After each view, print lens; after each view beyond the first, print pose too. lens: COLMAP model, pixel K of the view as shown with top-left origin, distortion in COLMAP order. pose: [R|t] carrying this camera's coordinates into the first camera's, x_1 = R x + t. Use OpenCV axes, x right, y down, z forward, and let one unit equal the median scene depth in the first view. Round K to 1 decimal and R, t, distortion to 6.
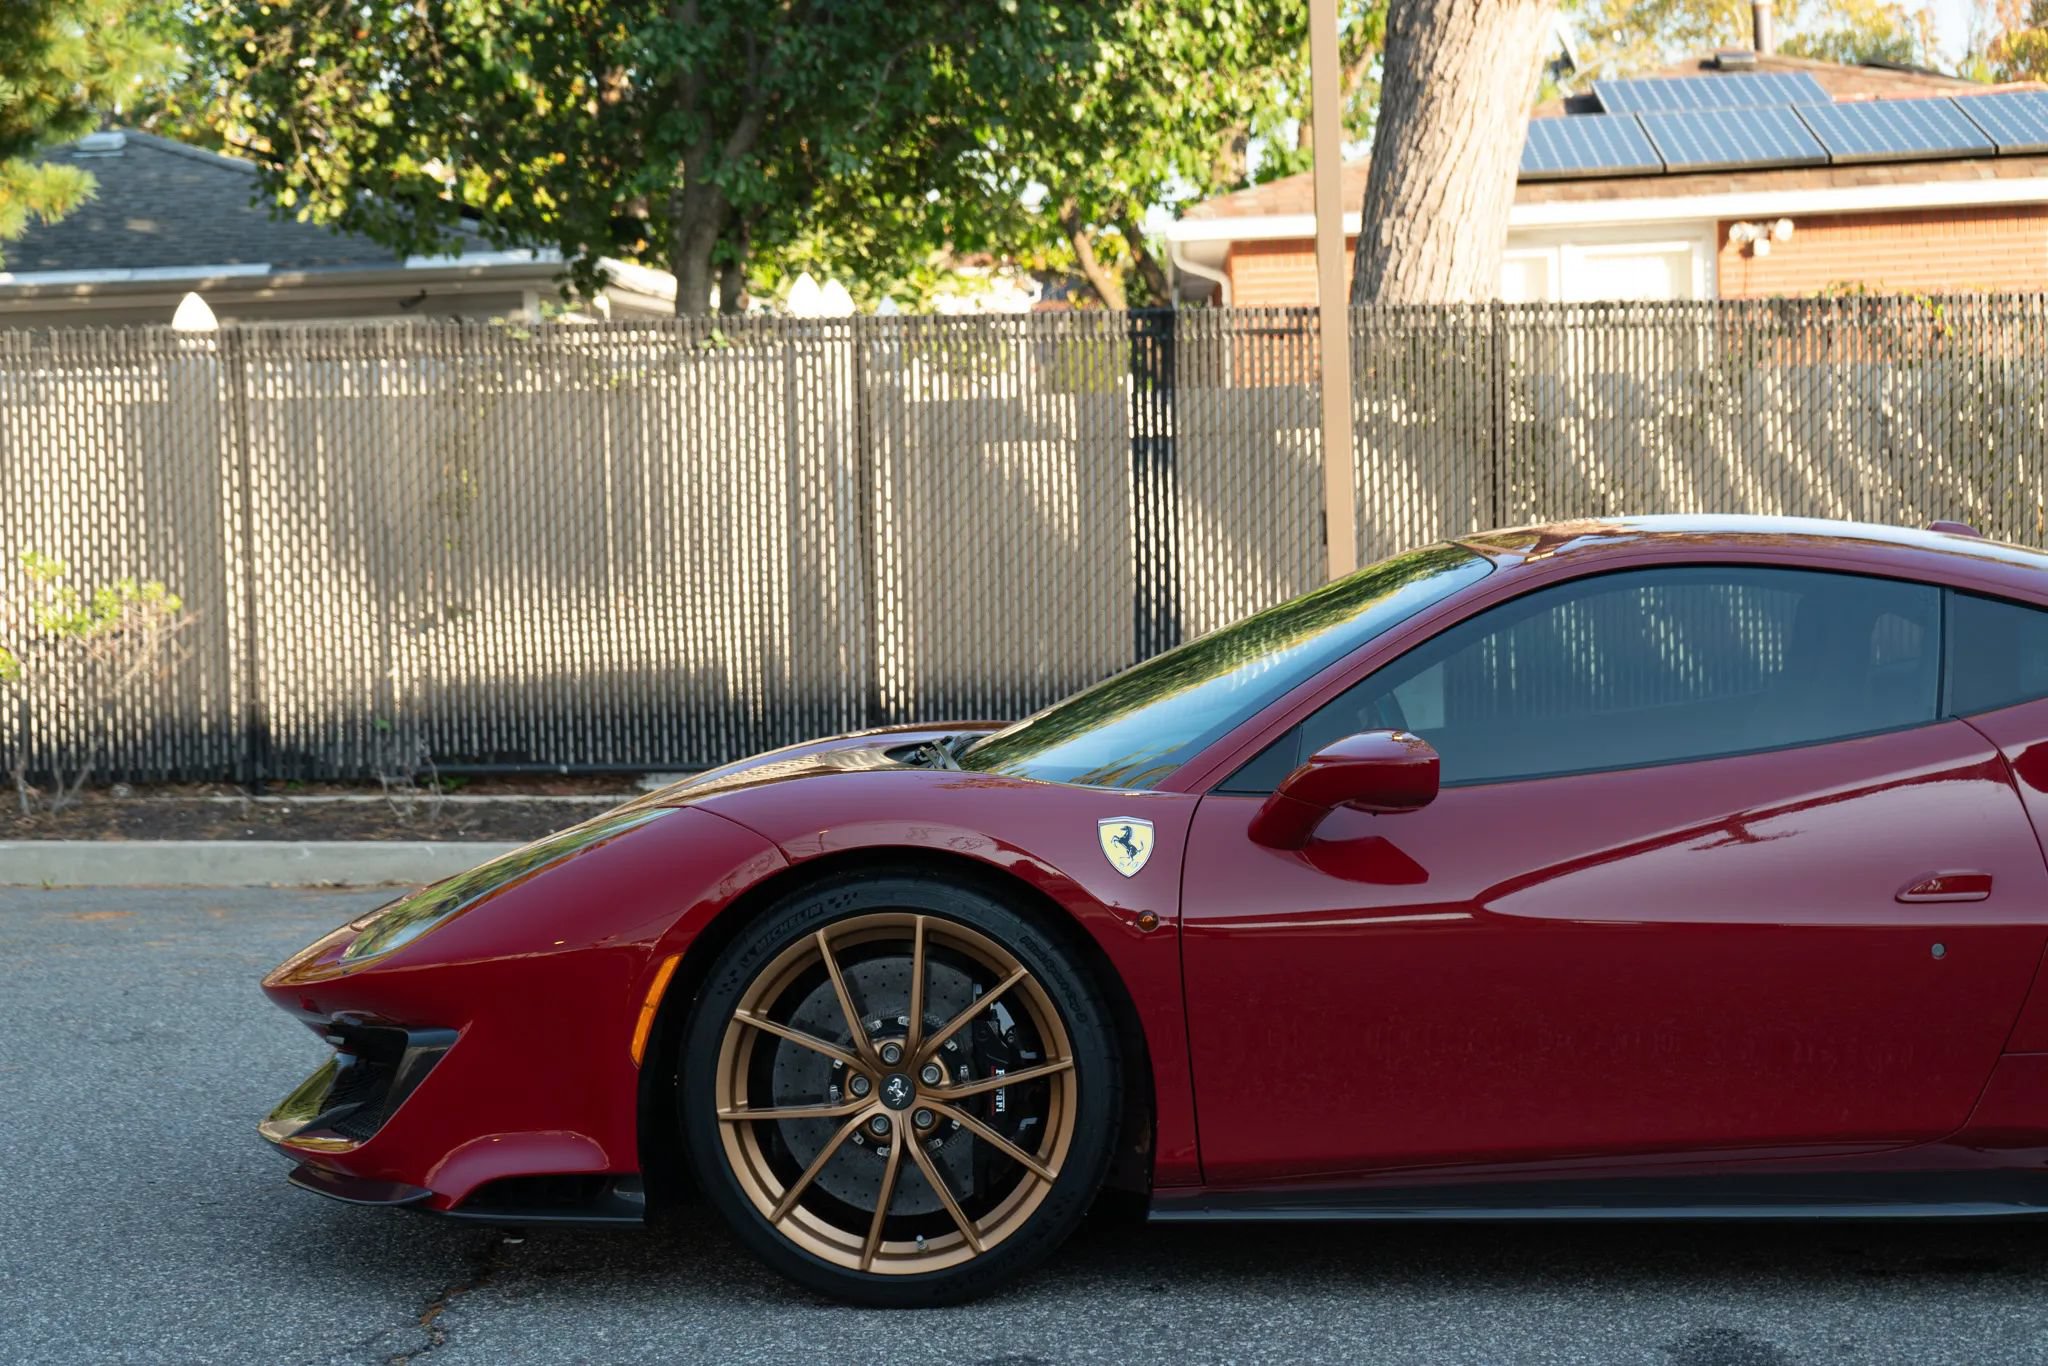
lens RADIAL K [[3779.0, 0, 1024.0], [0, 3779.0, 683.0], [0, 0, 1]] dist [0.039877, 0.296346]
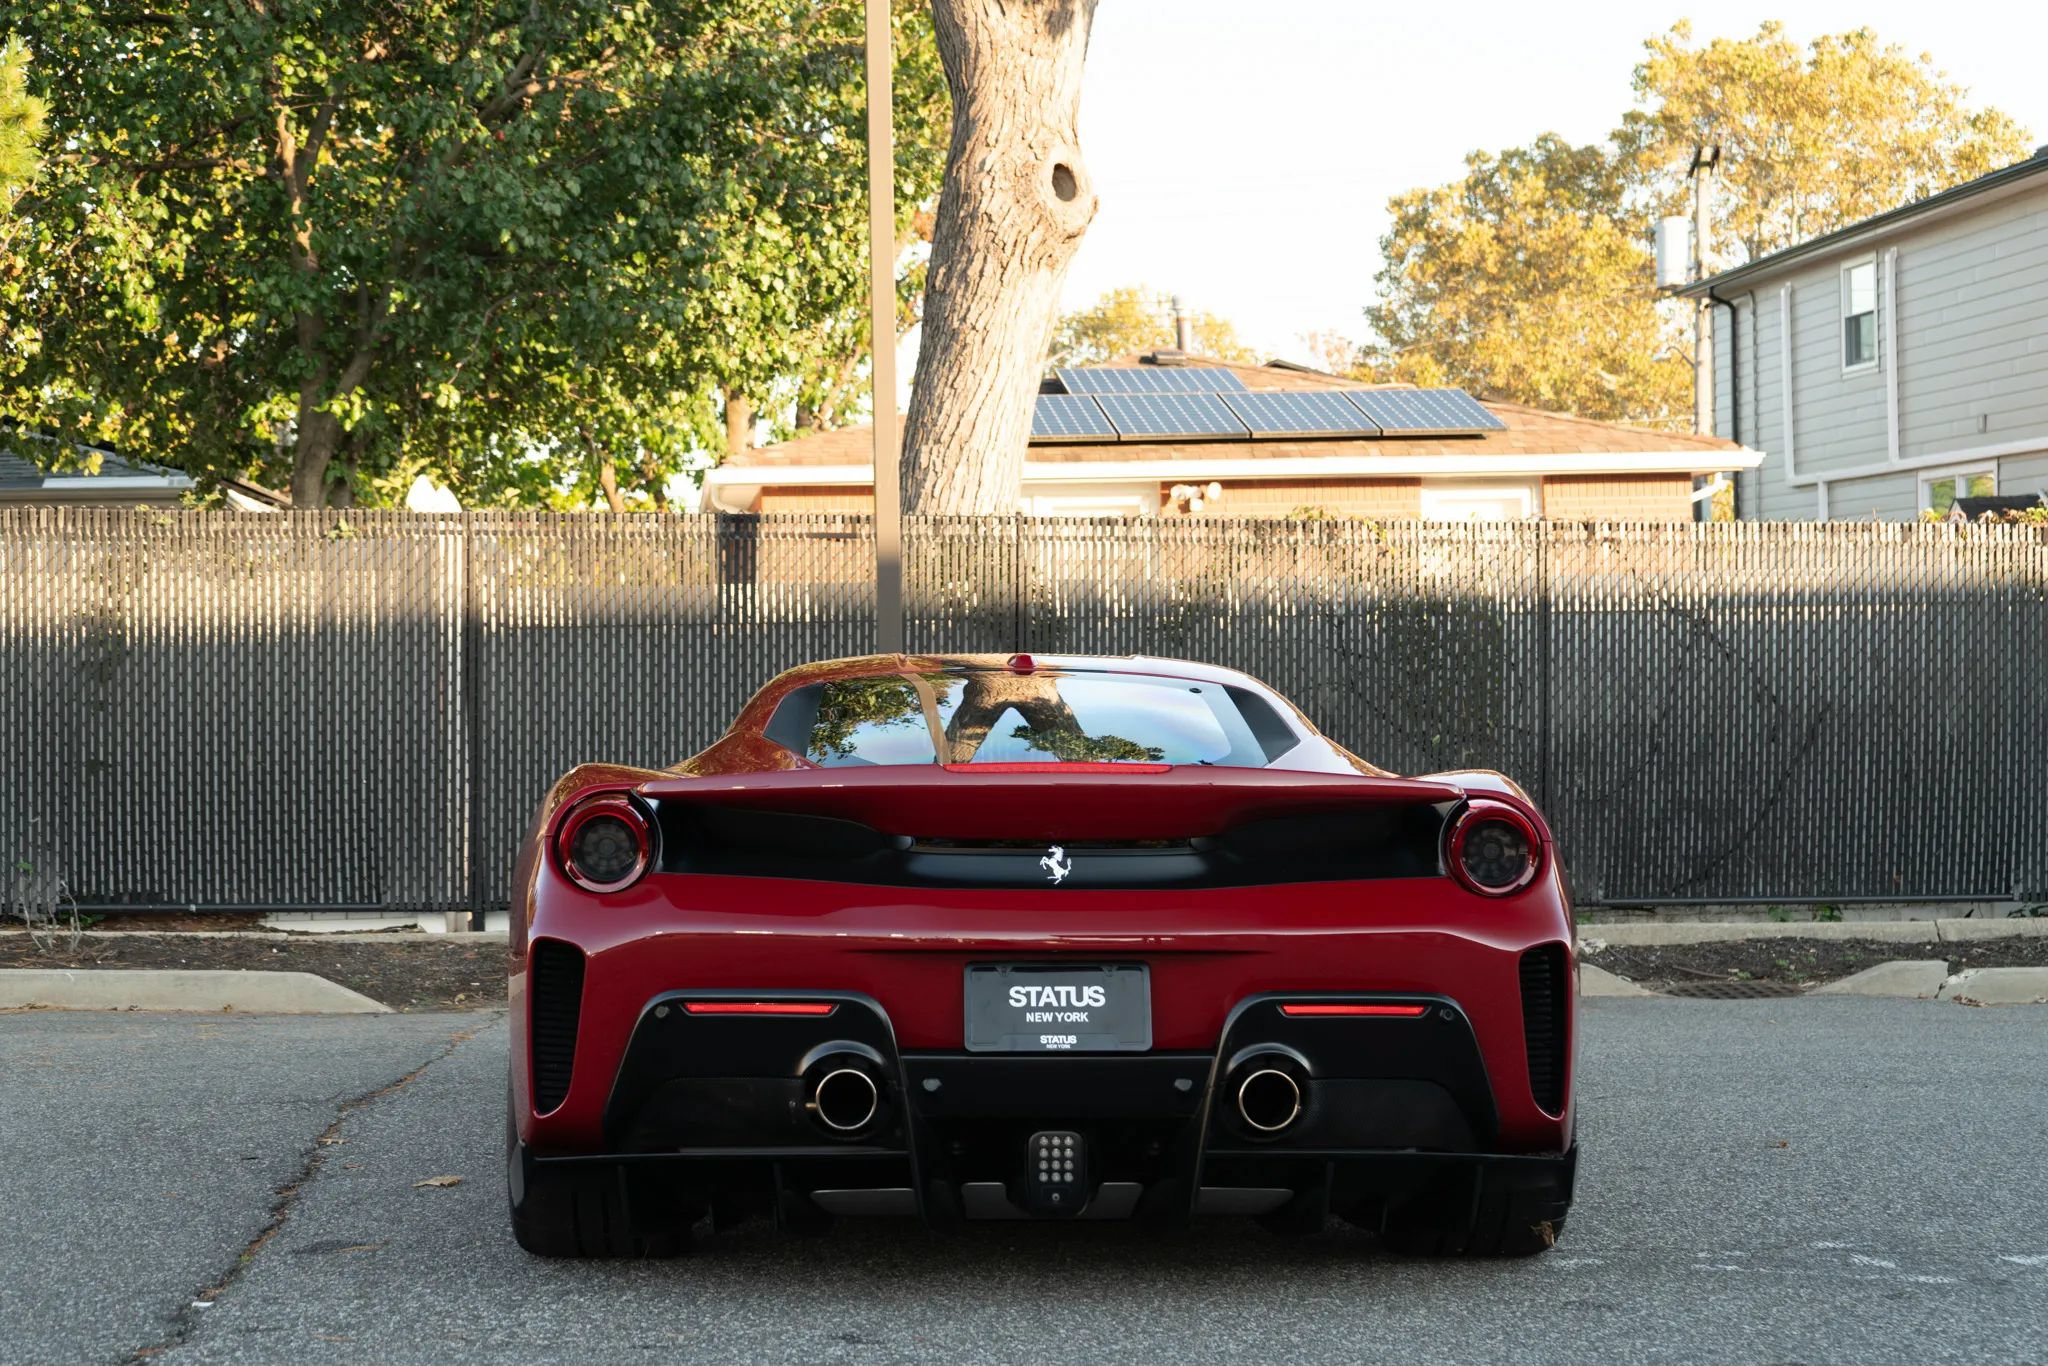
lens RADIAL K [[3090.2, 0, 1015.2], [0, 3090.2, 679.2], [0, 0, 1]] dist [0.018571, 0.097248]
pose [[0.988562, 0.019876, 0.149500, -0.019165], [-0.010081, 0.997769, -0.065993, 0.013259], [-0.150478, 0.063731, 0.986557, 0.053549]]
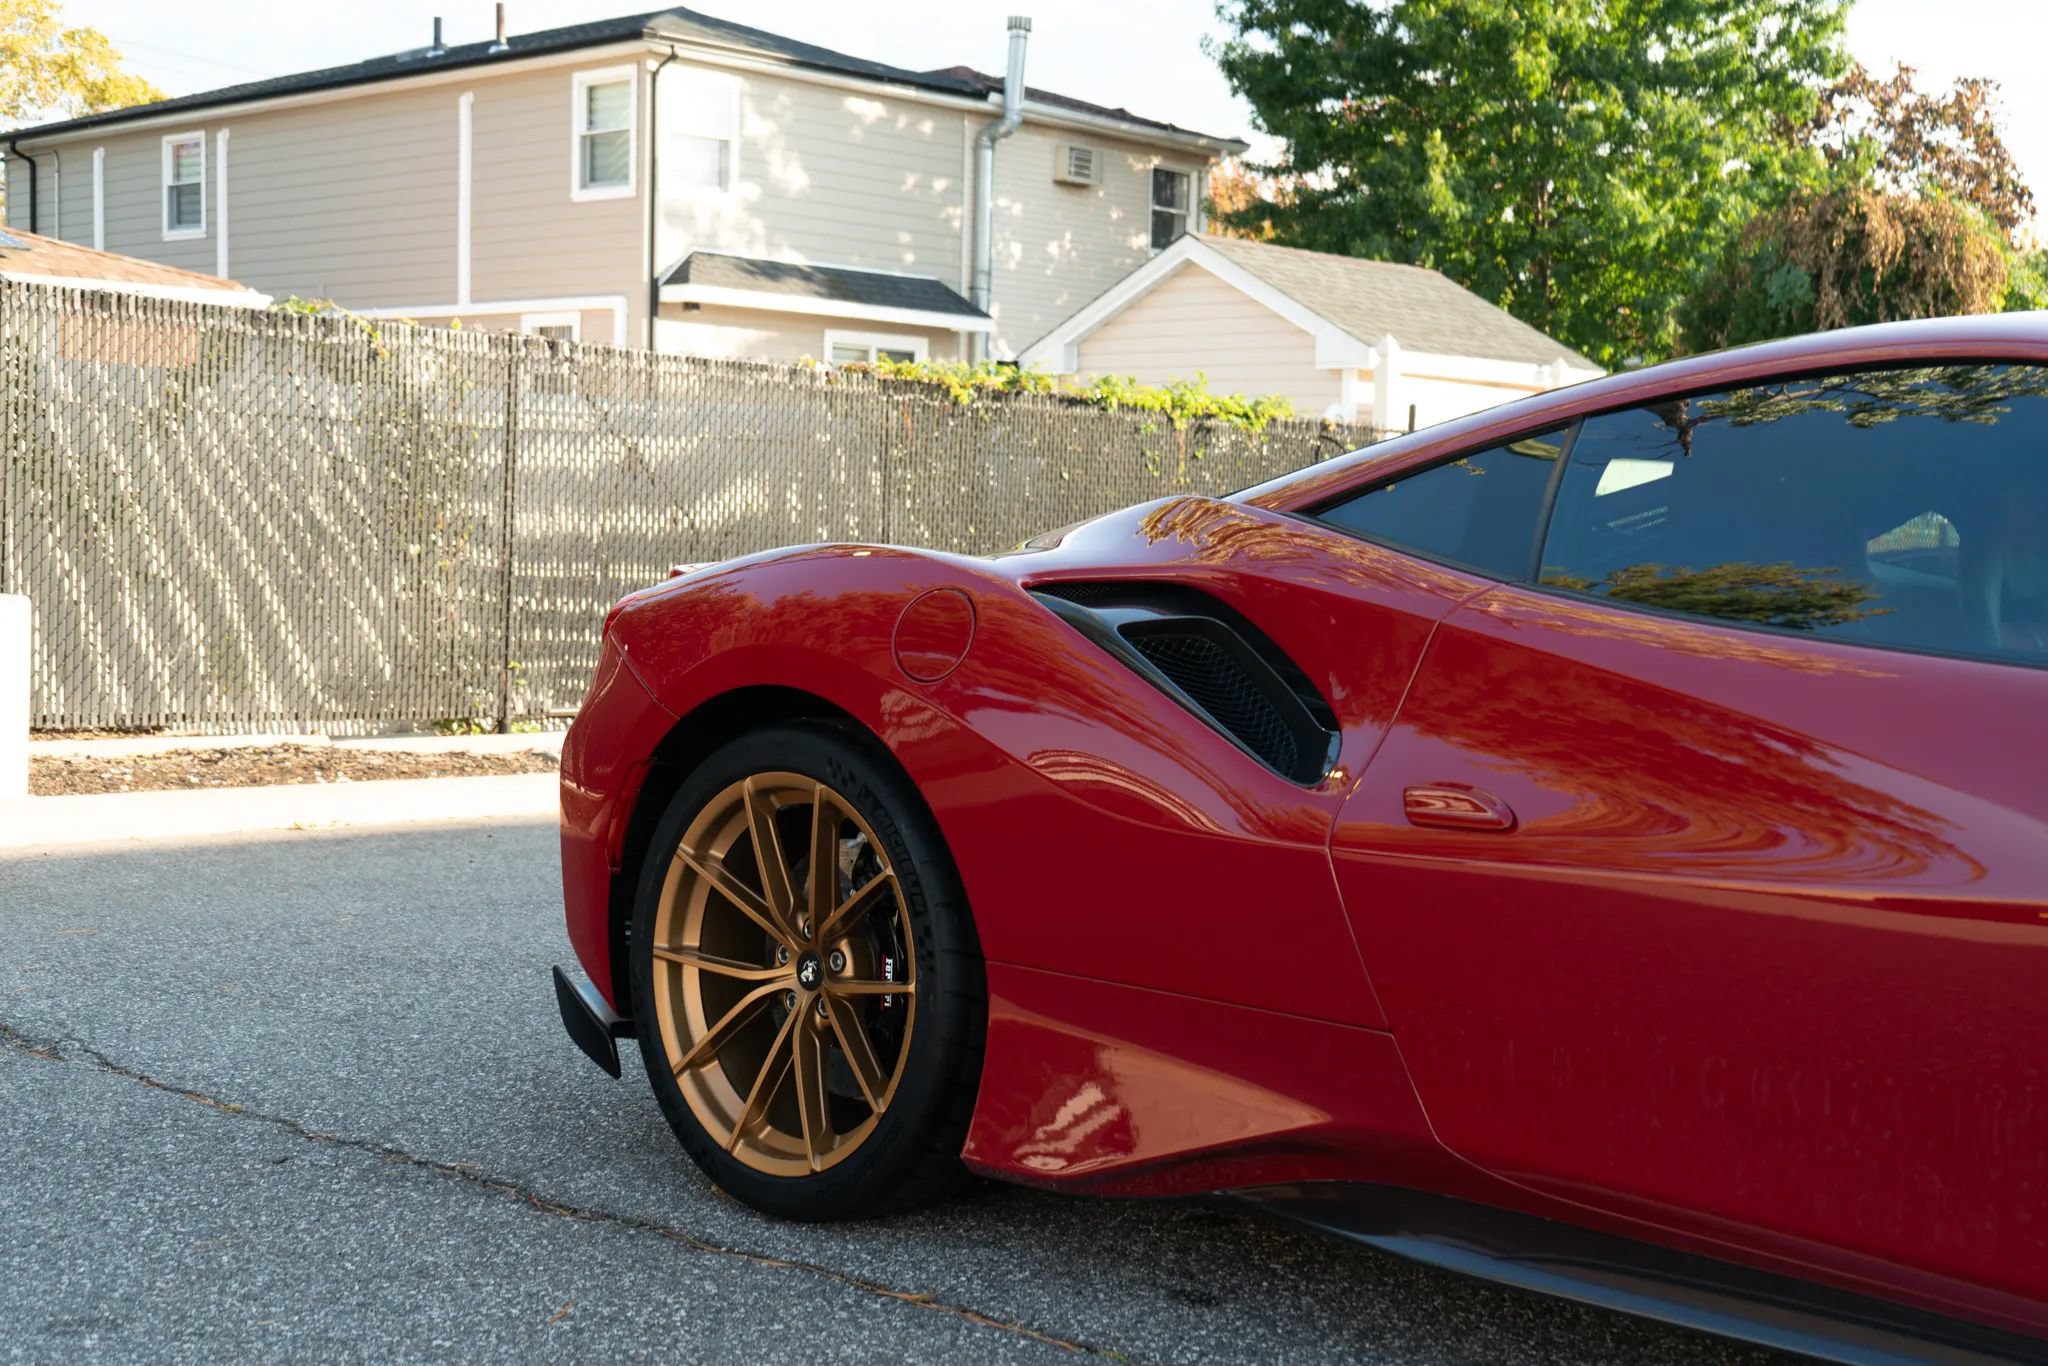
lens RADIAL K [[2564.4, 0, 1024.0], [0, 2564.4, 683.0], [0, 0, 1]] dist [0.003125, -0.008778]
pose [[0.670030, 0.006280, 0.742307, -0.206322], [-0.001438, 0.999973, -0.007162, 0.013738], [-0.742333, 0.003731, 0.670021, 0.314164]]
